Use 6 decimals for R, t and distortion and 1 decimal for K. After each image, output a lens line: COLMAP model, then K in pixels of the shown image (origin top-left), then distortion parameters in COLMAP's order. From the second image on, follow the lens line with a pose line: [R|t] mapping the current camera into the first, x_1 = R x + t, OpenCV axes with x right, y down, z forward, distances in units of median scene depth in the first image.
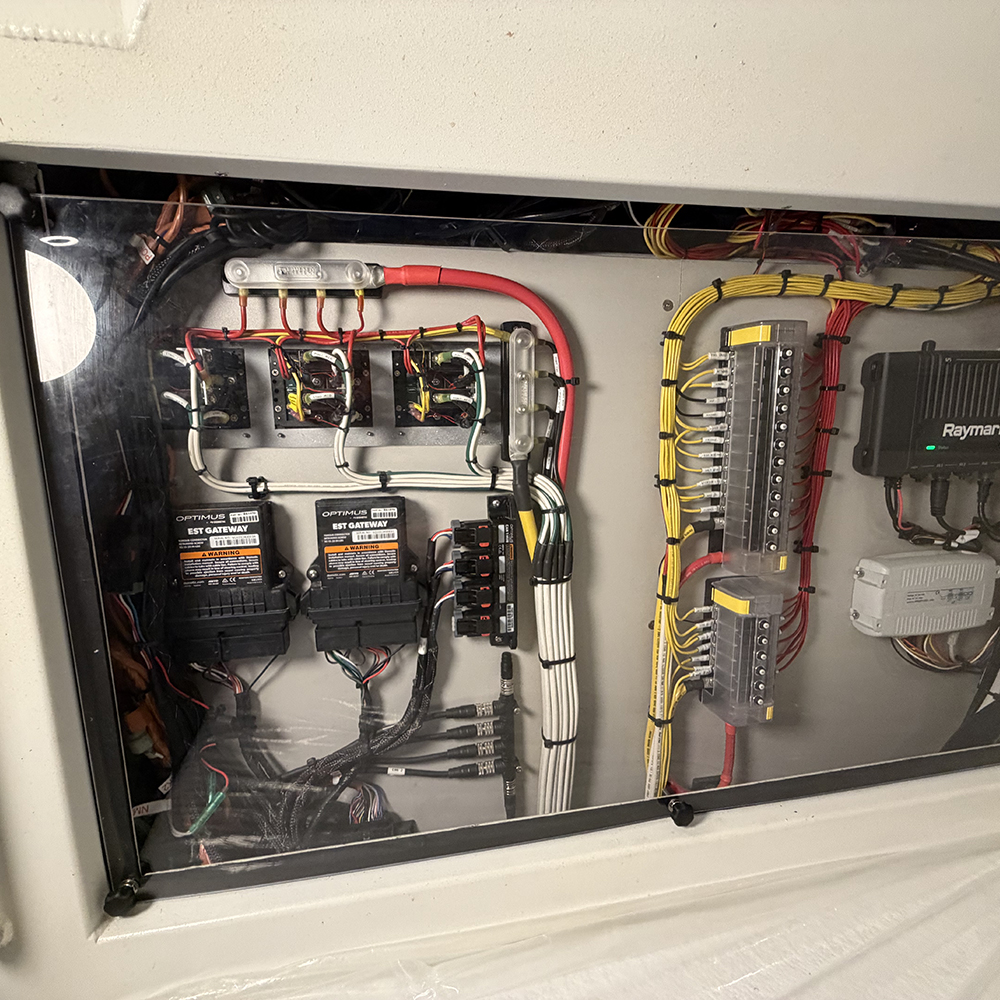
lens RADIAL K [[541.4, 0, 500.0], [0, 541.4, 500.0], [0, 0, 1]] dist [-0.006942, -0.001194]
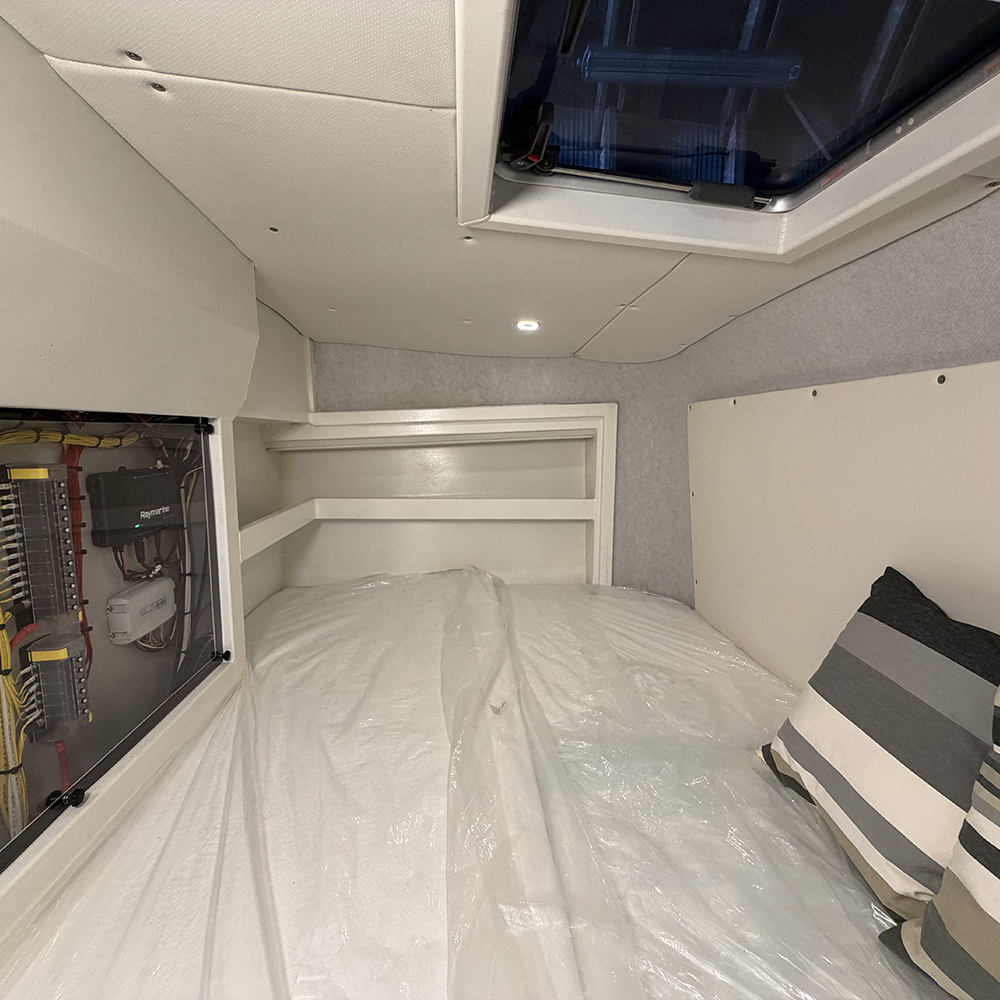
lens RADIAL K [[541.4, 0, 500.0], [0, 541.4, 500.0], [0, 0, 1]] dist [-0.006942, -0.001194]
pose [[0.118963, -0.115291, 0.986182, -0.731718], [0.180507, 0.979196, 0.092700, -0.119318], [-0.976353, 0.166985, 0.137299, -0.387220]]
